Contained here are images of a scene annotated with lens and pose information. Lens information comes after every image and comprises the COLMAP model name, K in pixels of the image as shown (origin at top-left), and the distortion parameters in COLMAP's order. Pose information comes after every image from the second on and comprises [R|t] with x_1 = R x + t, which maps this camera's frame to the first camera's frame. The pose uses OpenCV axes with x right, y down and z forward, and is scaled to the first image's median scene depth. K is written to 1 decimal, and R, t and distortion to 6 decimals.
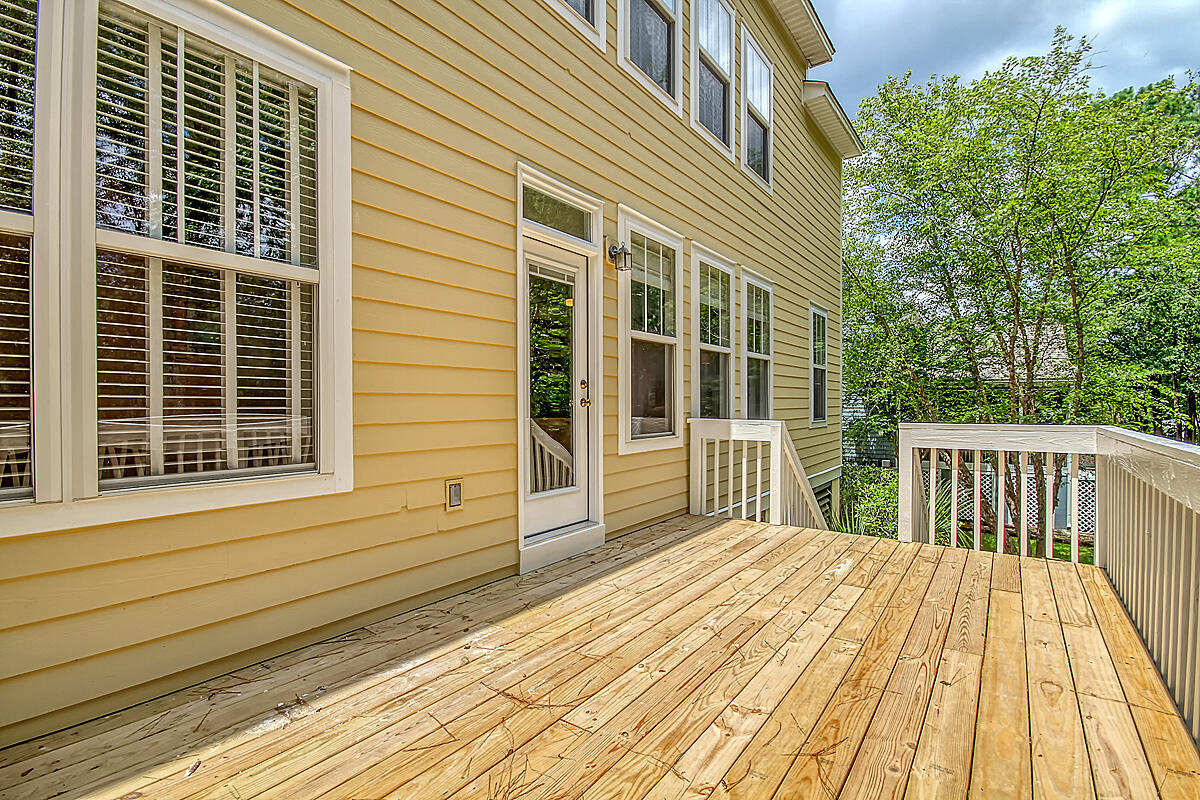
lens RADIAL K [[598.5, 0, 595.4], [0, 598.5, 401.0], [0, 0, 1]] dist [-0.010422, 0.001876]
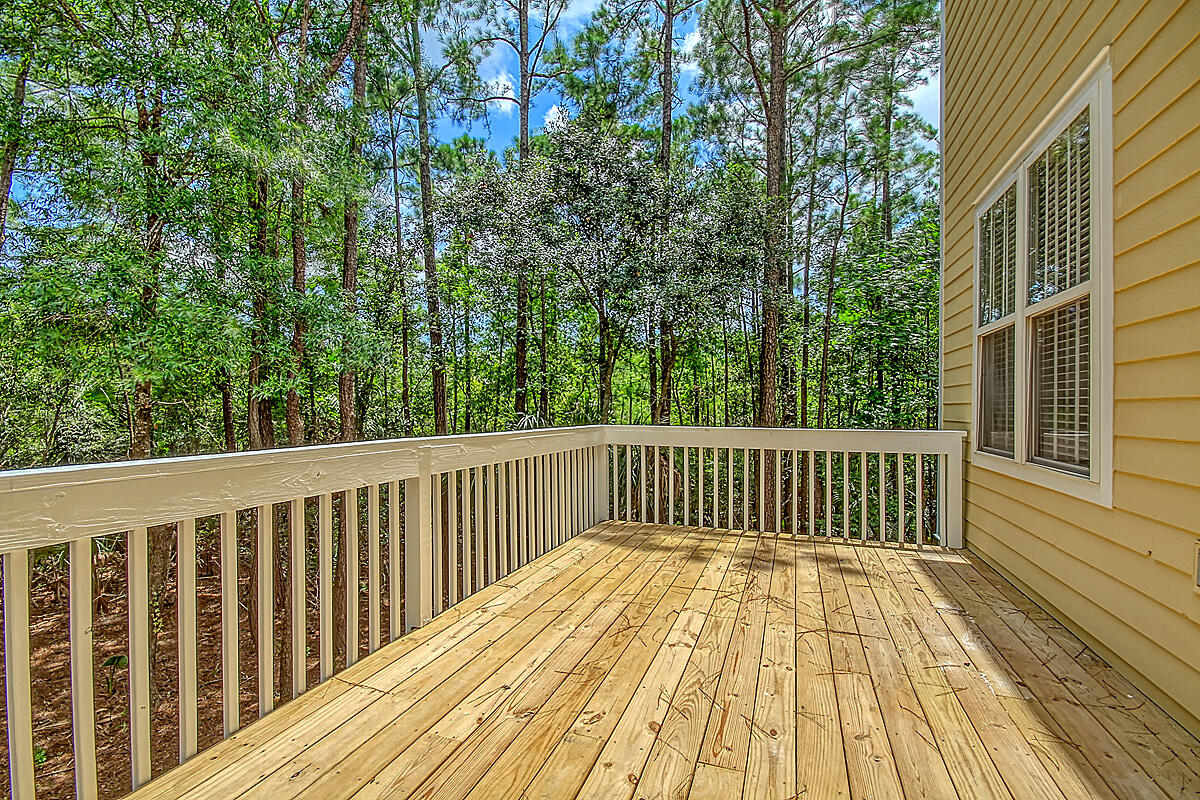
lens RADIAL K [[601.3, 0, 599.9], [0, 601.3, 404.4], [0, 0, 1]] dist [-0.047972, 0.000839]
pose [[-0.958487, -0.003364, -0.285117, 0.657997], [-0.002445, 0.999991, -0.003579, -0.002585], [0.285126, -0.002733, -0.958486, 1.825999]]
